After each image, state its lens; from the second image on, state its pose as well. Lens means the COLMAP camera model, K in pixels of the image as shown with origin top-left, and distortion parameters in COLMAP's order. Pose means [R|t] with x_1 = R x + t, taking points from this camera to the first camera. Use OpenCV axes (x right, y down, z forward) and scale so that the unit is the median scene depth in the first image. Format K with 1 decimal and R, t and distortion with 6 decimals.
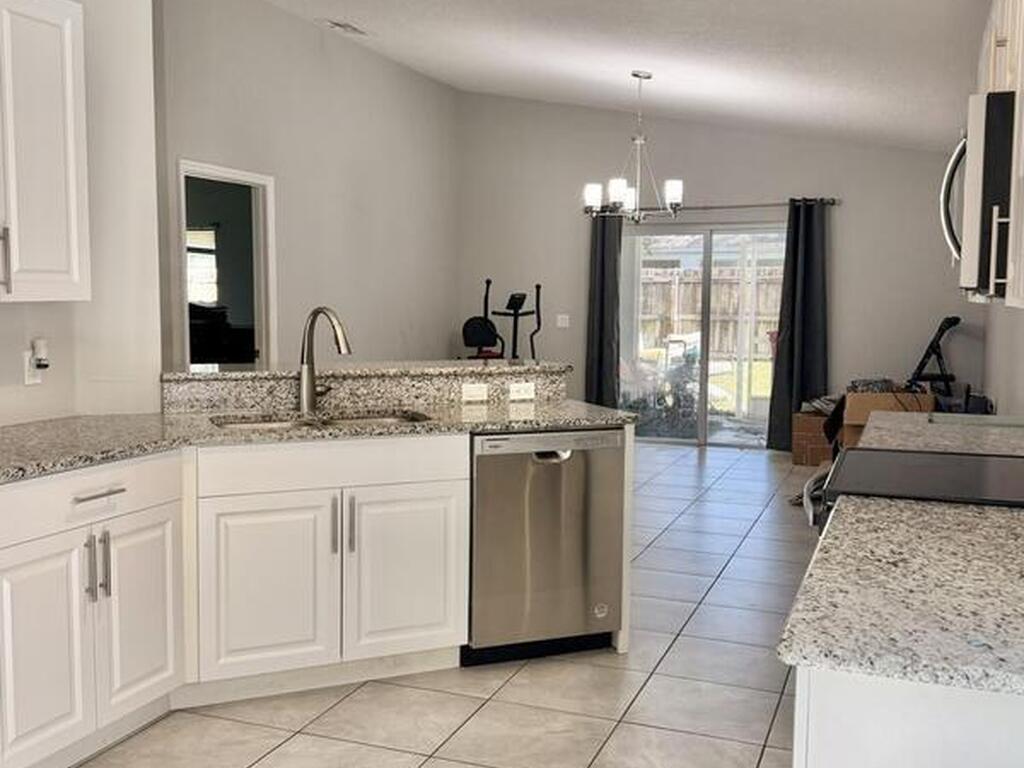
lens RADIAL K [[1021.3, 0, 512.0], [0, 1021.3, 384.0], [0, 0, 1]] dist [0.138496, 0.005646]
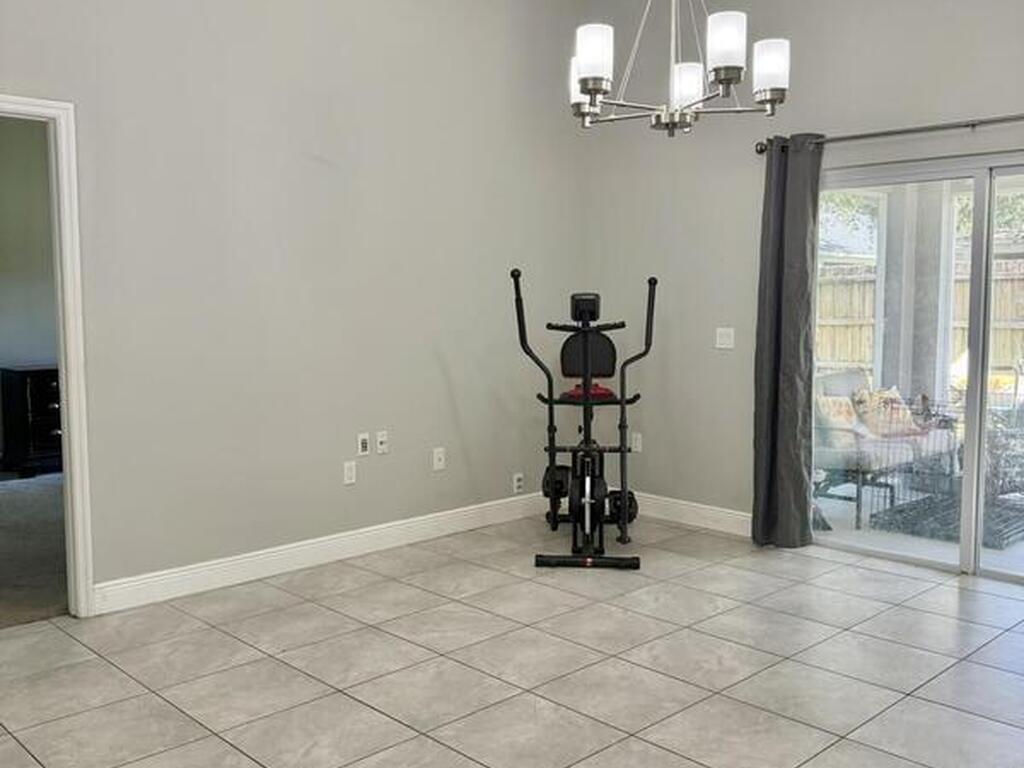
lens RADIAL K [[949.7, 0, 512.0], [0, 949.7, 384.0], [0, 0, 1]] dist [0.130481, -0.251048]
pose [[0.906224, 0.026579, -0.421962, 0.241872], [-0.026075, 0.999636, 0.006964, -0.048393], [0.421993, 0.004692, 0.906587, 0.600849]]
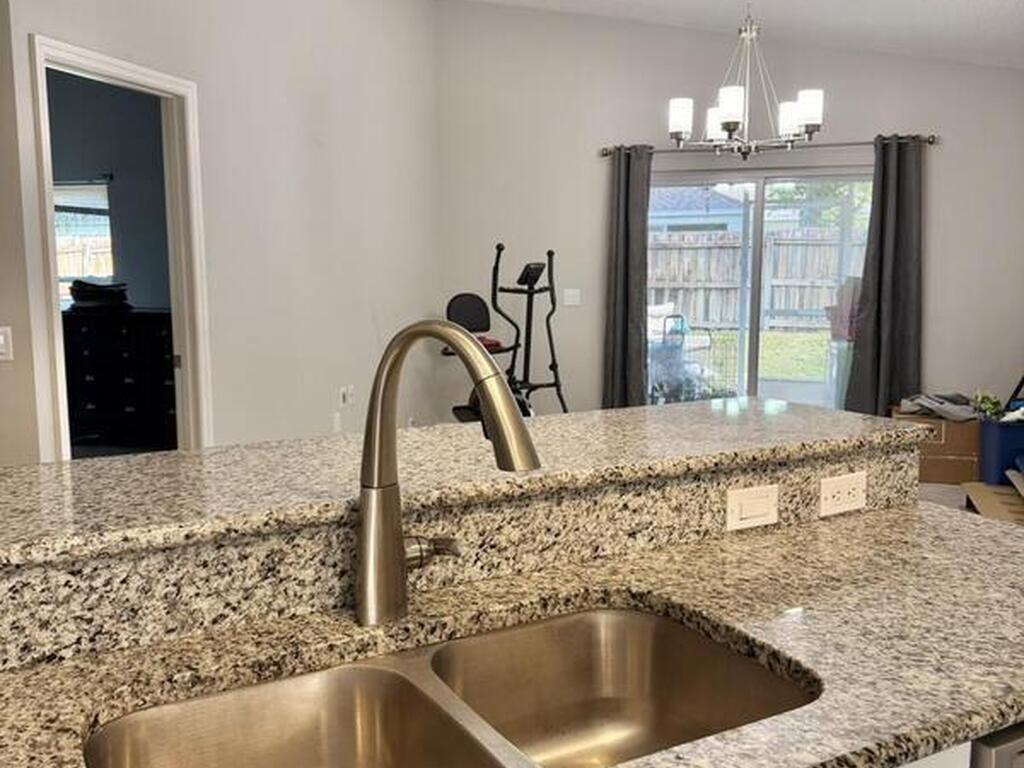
lens RADIAL K [[949.7, 0, 512.0], [0, 949.7, 384.0], [0, 0, 1]] dist [0.130481, -0.251048]
pose [[0.993856, -0.025512, 0.107704, -0.106170], [0.021114, 0.998904, 0.041781, -0.036708], [-0.108652, -0.039250, 0.993305, 0.383755]]
